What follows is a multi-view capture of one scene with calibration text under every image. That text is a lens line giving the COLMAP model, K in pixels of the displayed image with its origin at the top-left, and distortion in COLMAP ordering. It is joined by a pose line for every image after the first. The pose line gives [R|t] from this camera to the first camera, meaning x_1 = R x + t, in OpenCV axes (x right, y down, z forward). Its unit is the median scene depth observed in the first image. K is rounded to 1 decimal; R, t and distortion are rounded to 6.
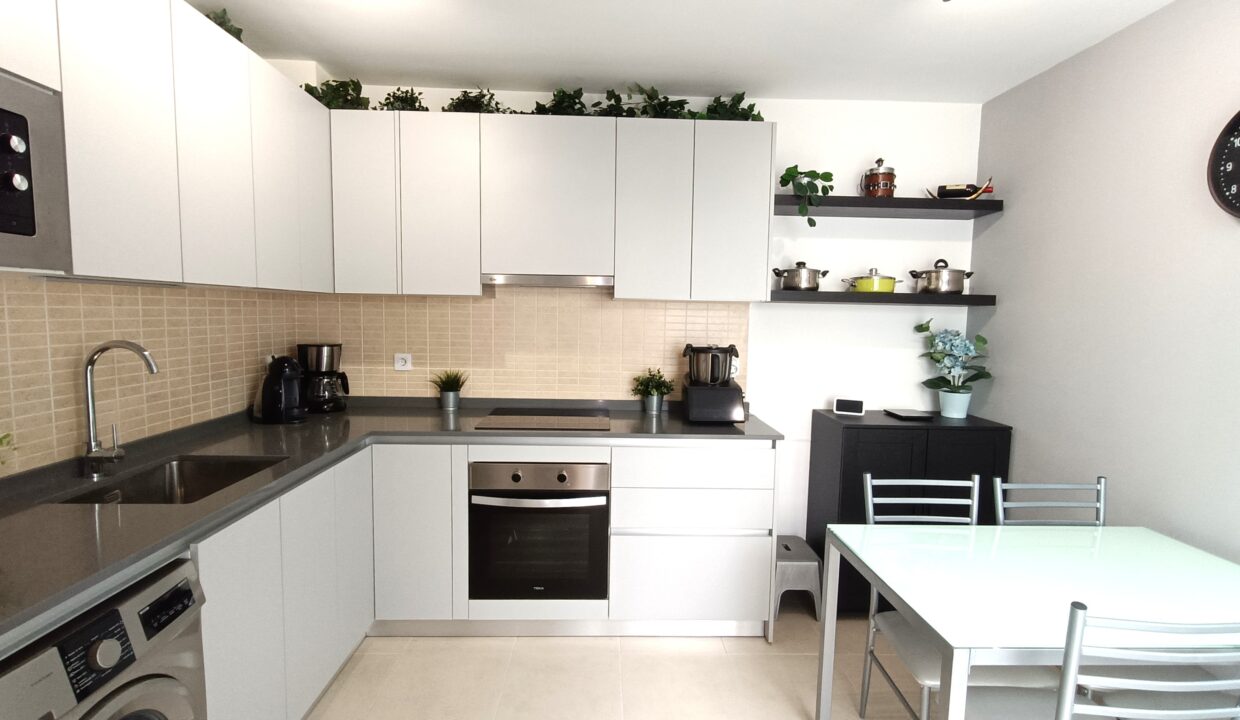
lens RADIAL K [[582.4, 0, 618.7], [0, 582.4, 362.3], [0, 0, 1]] dist [0.000629, 0.000066]
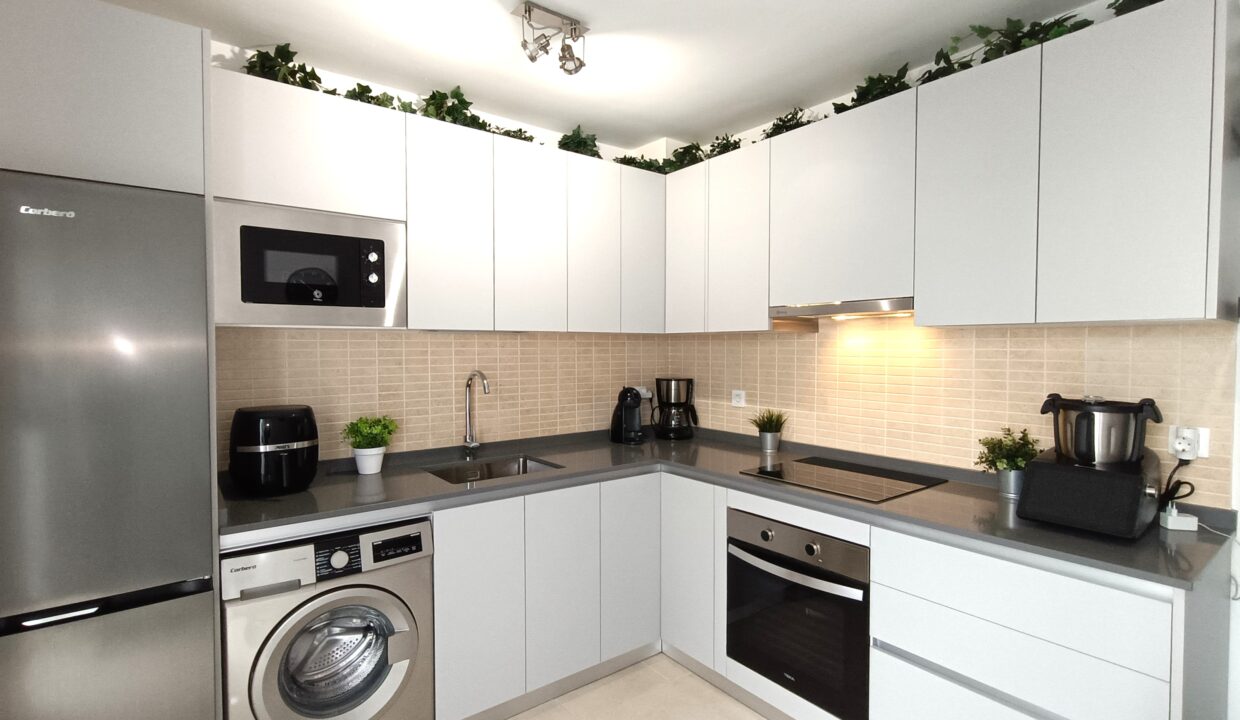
lens RADIAL K [[582.4, 0, 618.7], [0, 582.4, 362.3], [0, 0, 1]] dist [0.000629, 0.000066]
pose [[0.580983, 0.003753, -0.813907, 0.373194], [-0.058467, 0.997598, -0.037135, -0.015424], [0.811813, 0.069161, 0.579808, 0.269013]]
